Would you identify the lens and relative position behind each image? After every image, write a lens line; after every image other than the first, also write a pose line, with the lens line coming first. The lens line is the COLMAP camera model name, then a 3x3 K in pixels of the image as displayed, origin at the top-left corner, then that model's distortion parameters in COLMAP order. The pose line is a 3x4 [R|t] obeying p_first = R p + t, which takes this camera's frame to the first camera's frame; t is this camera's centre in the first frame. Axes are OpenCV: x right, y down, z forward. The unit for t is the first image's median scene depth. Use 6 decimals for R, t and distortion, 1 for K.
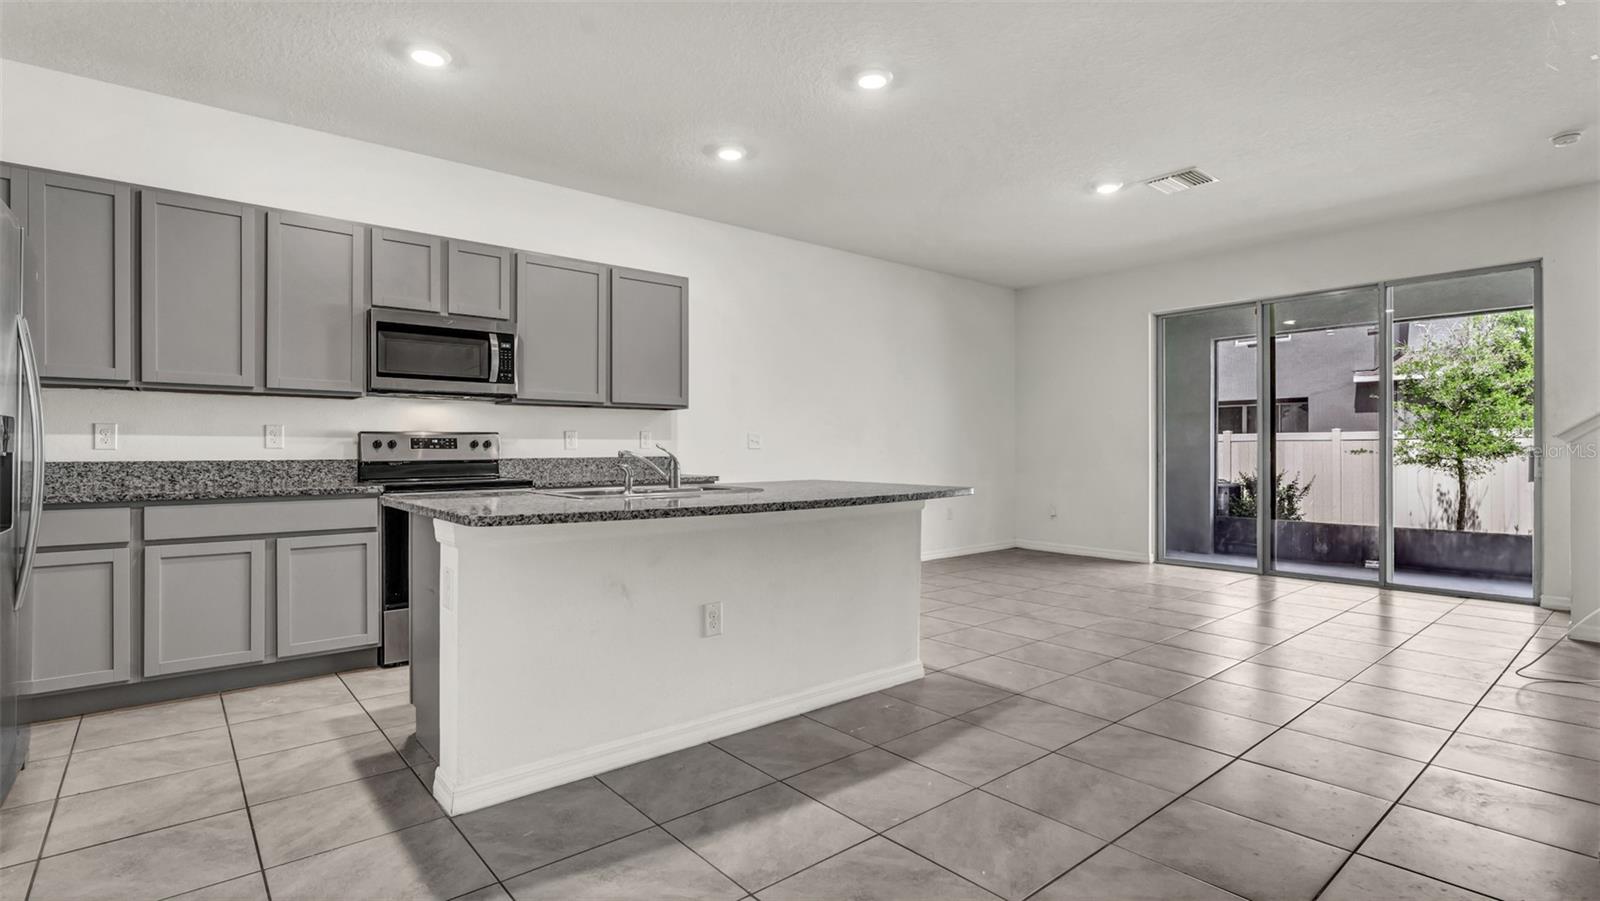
lens RADIAL K [[766.1, 0, 805.9], [0, 766.1, 450.6], [0, 0, 1]] dist [-0.002271, 0.000083]
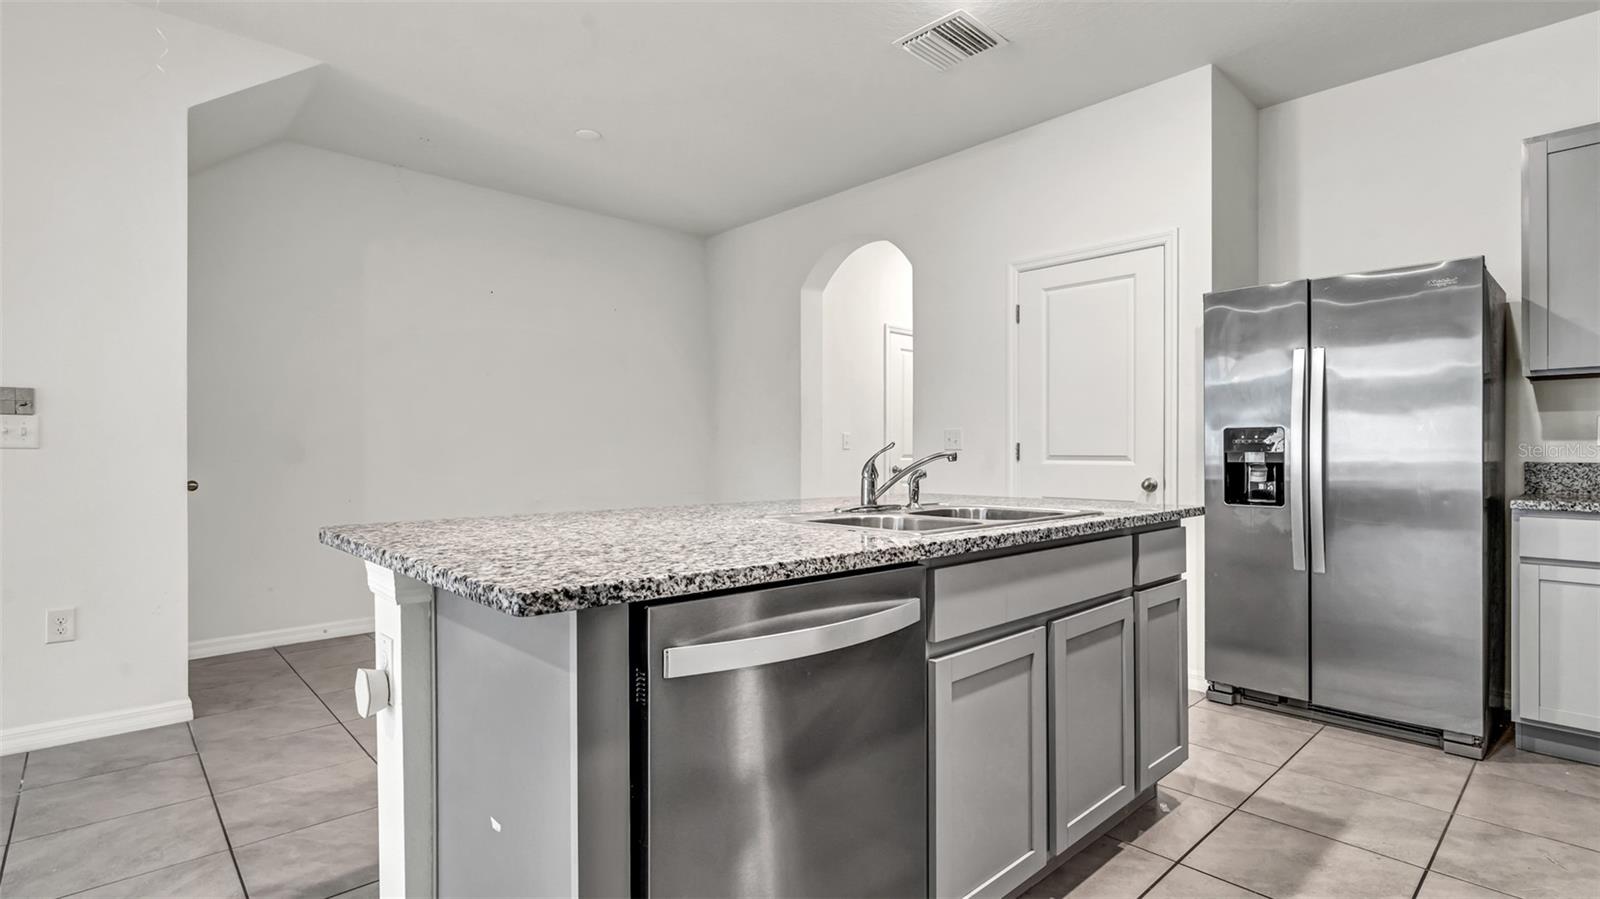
lens RADIAL K [[771.9, 0, 801.0], [0, 771.9, 440.6], [0, 0, 1]] dist [-0.002995, -0.000354]
pose [[-0.999059, 0.002025, -0.043325, -0.051445], [0.002615, 0.999905, -0.013568, -0.001007], [0.043293, -0.013669, -0.998969, 1.135961]]
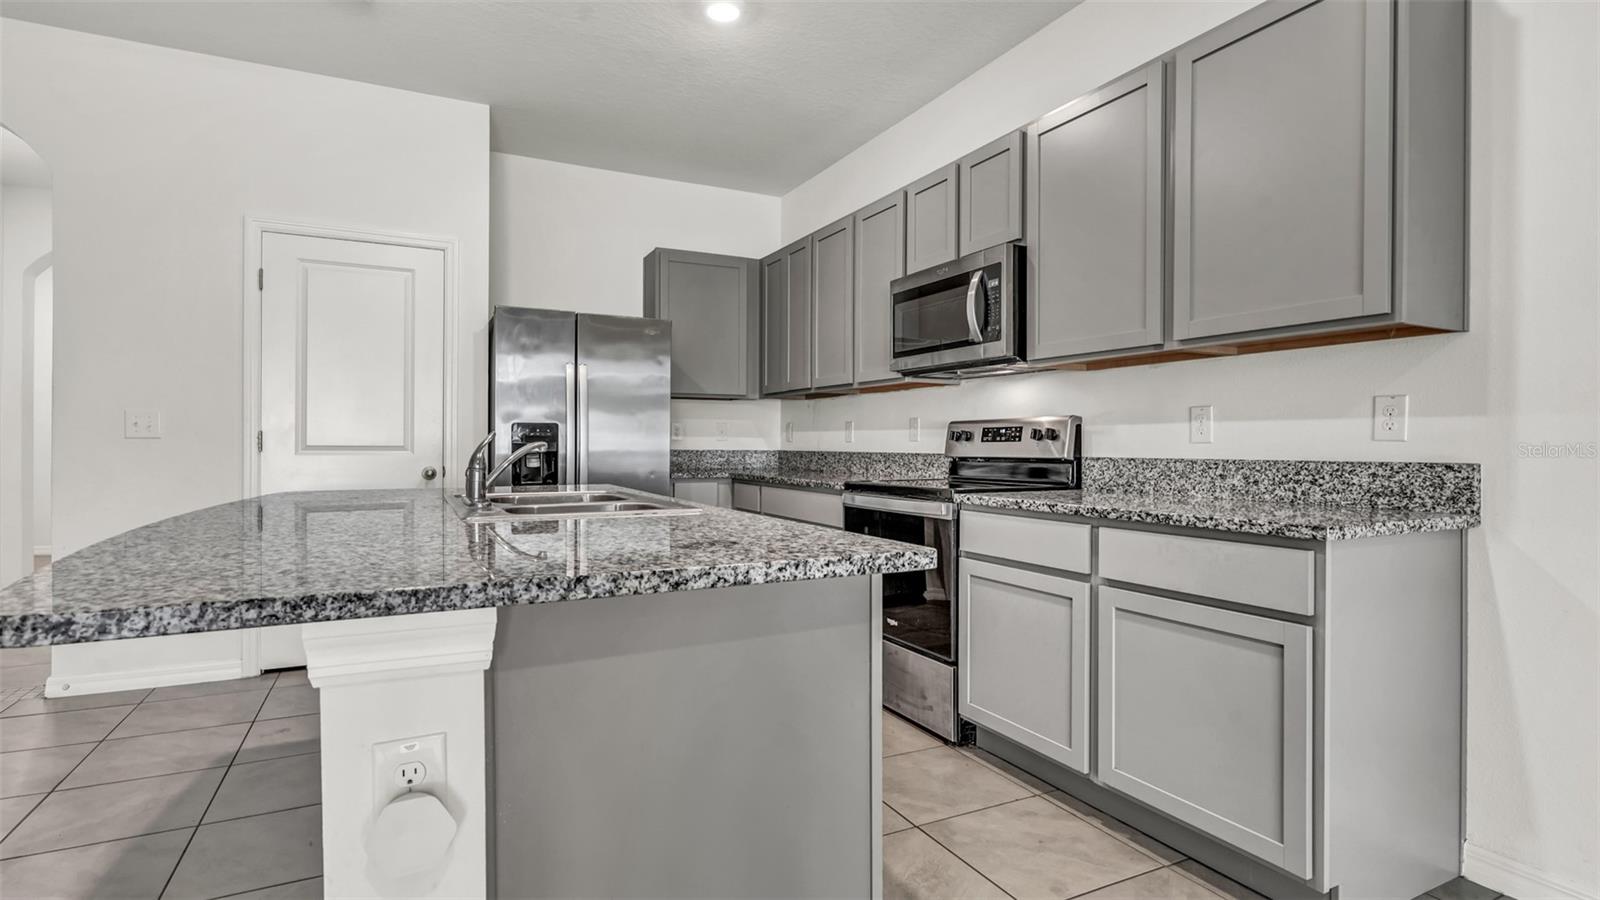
lens RADIAL K [[771.9, 0, 801.0], [0, 771.9, 441.1], [0, 0, 1]] dist [-0.002995, -0.000354]
pose [[-0.244493, -0.002467, -0.969648, 0.274476], [-0.003580, 0.999992, -0.001642, -0.000665], [0.969644, 0.003070, -0.244500, 0.955386]]
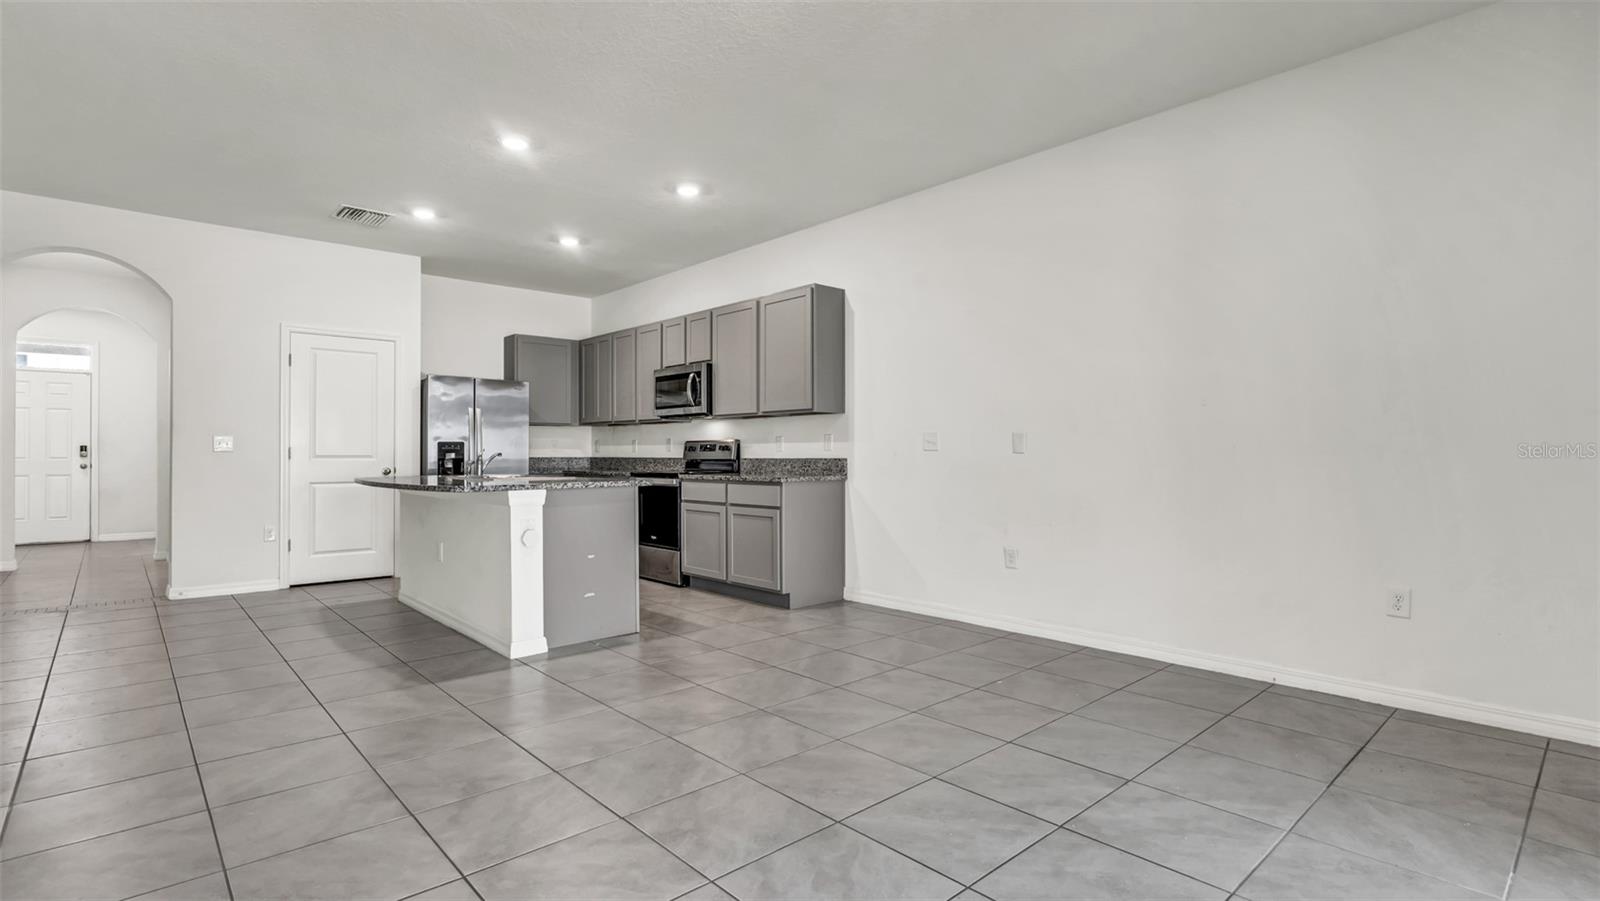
lens RADIAL K [[742.8, 0, 805.3], [0, 742.8, 457.3], [0, 0, 1]] dist [-0.044325, 0.000143]
pose [[0.029634, 0.007579, -0.999532, 0.965278], [0.000769, 0.999971, 0.007605, -0.001334], [0.999561, -0.000994, 0.029627, 1.105830]]
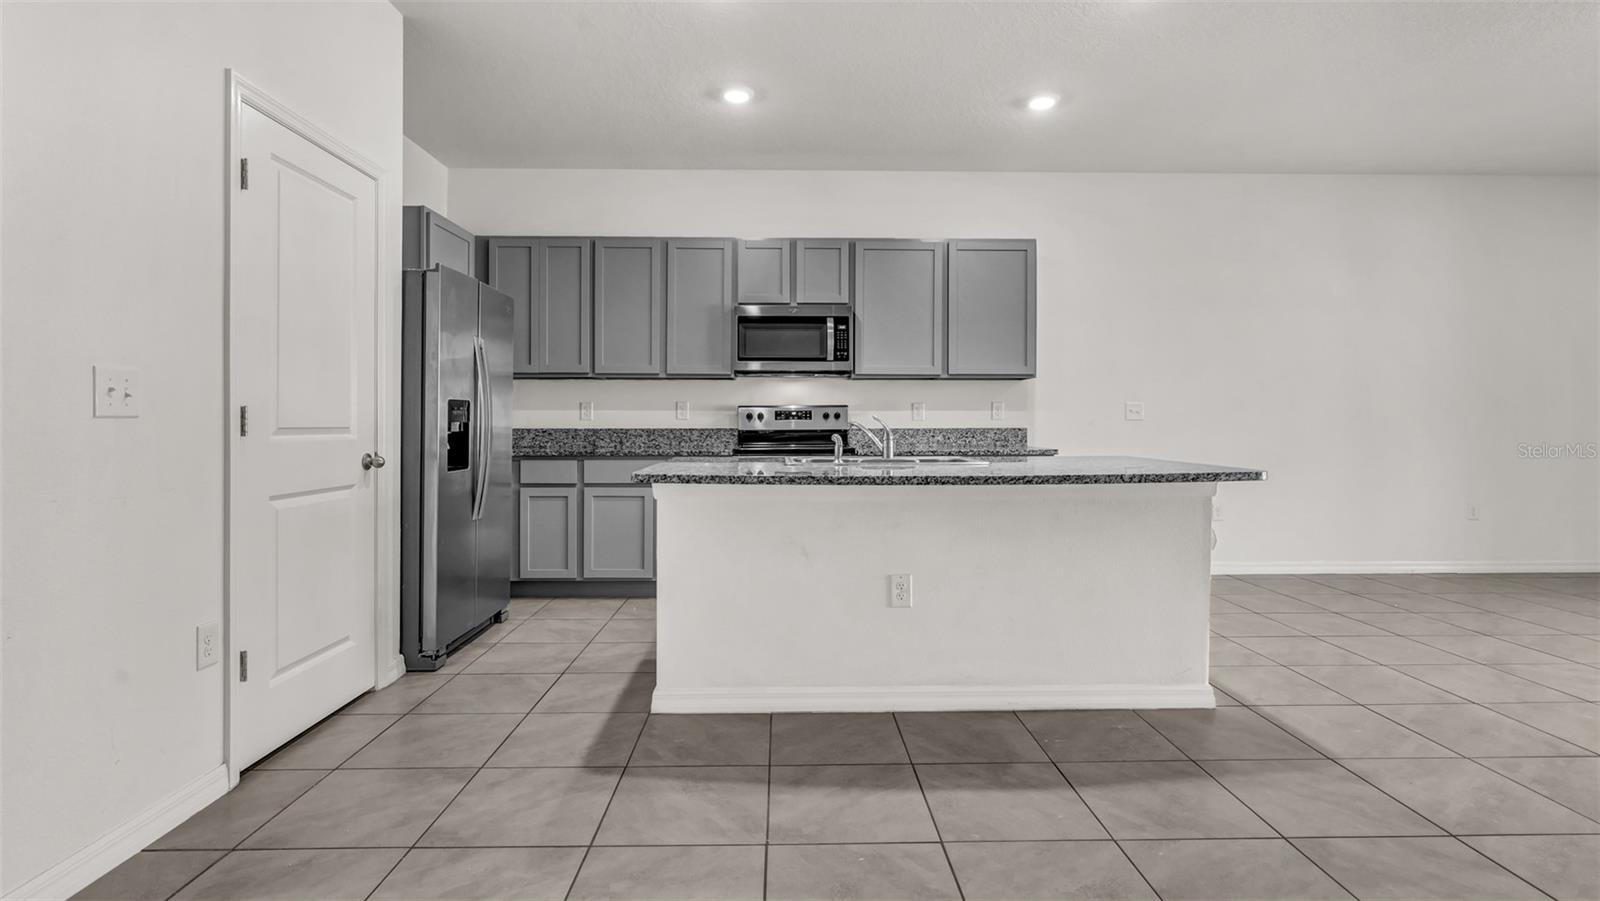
lens RADIAL K [[776.5, 0, 795.3], [0, 776.5, 418.4], [0, 0, 1]] dist [-0.000734, 0.000125]
pose [[0.773373, -0.000488, -0.633952, 0.258910], [-0.001647, 0.999995, -0.002778, -0.001221], [0.633950, 0.003192, 0.773368, 0.080364]]
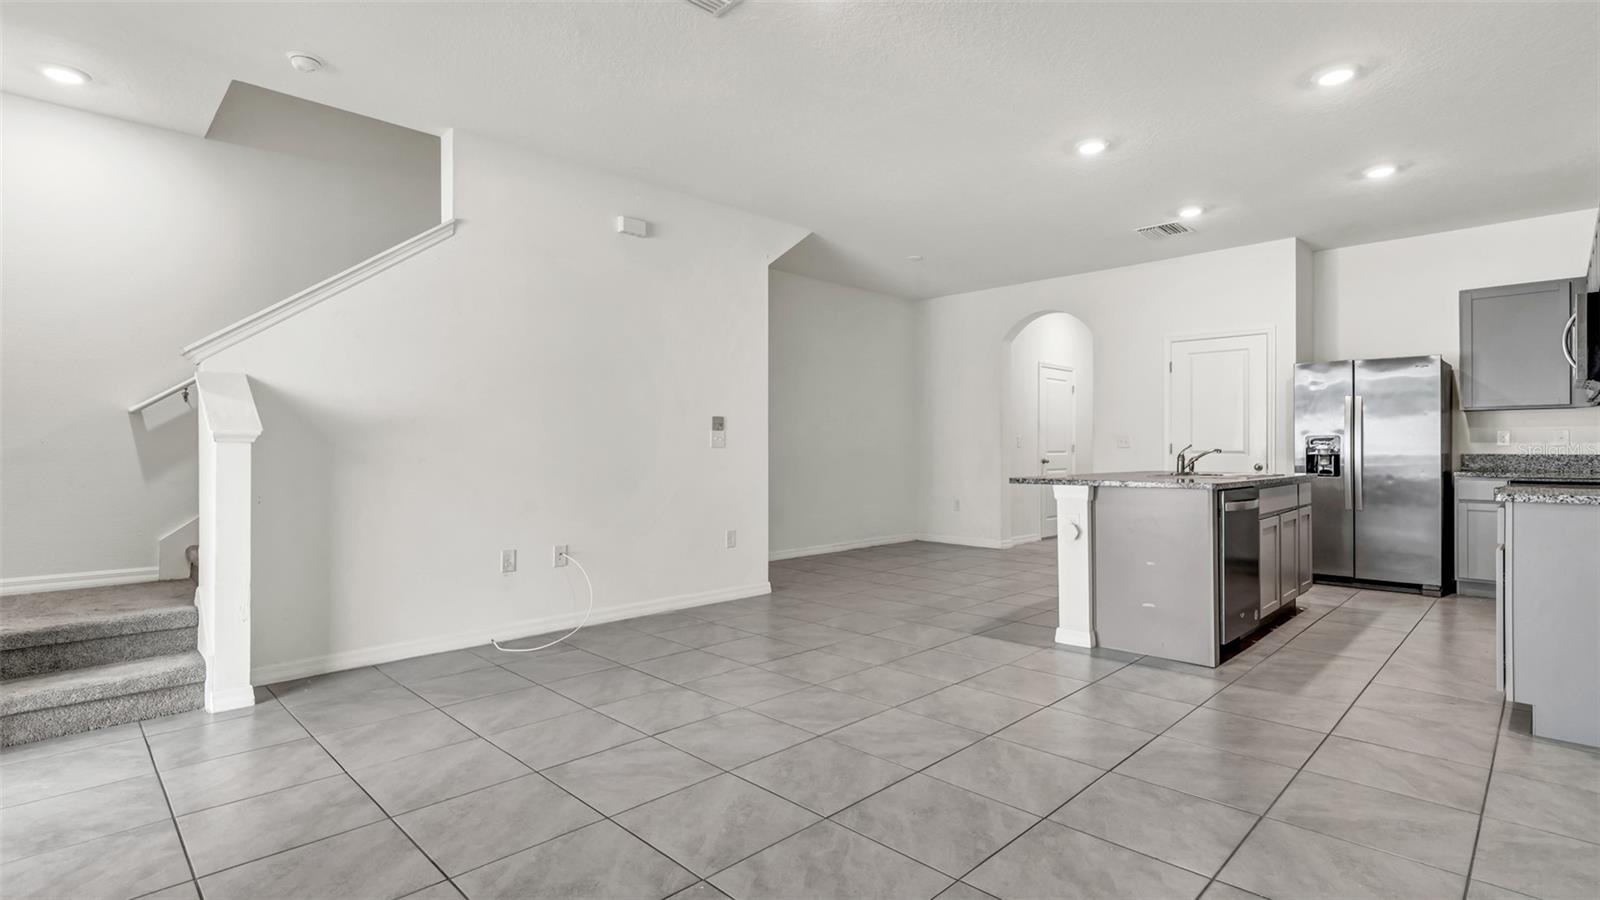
lens RADIAL K [[761.6, 0, 810.3], [0, 761.6, 437.0], [0, 0, 1]] dist [0.003769, 0.000661]
pose [[-0.996485, 0.002460, -0.083734, 0.498625], [0.003744, 0.999878, -0.015177, -0.002871], [0.083687, -0.015437, -0.996373, 1.692496]]
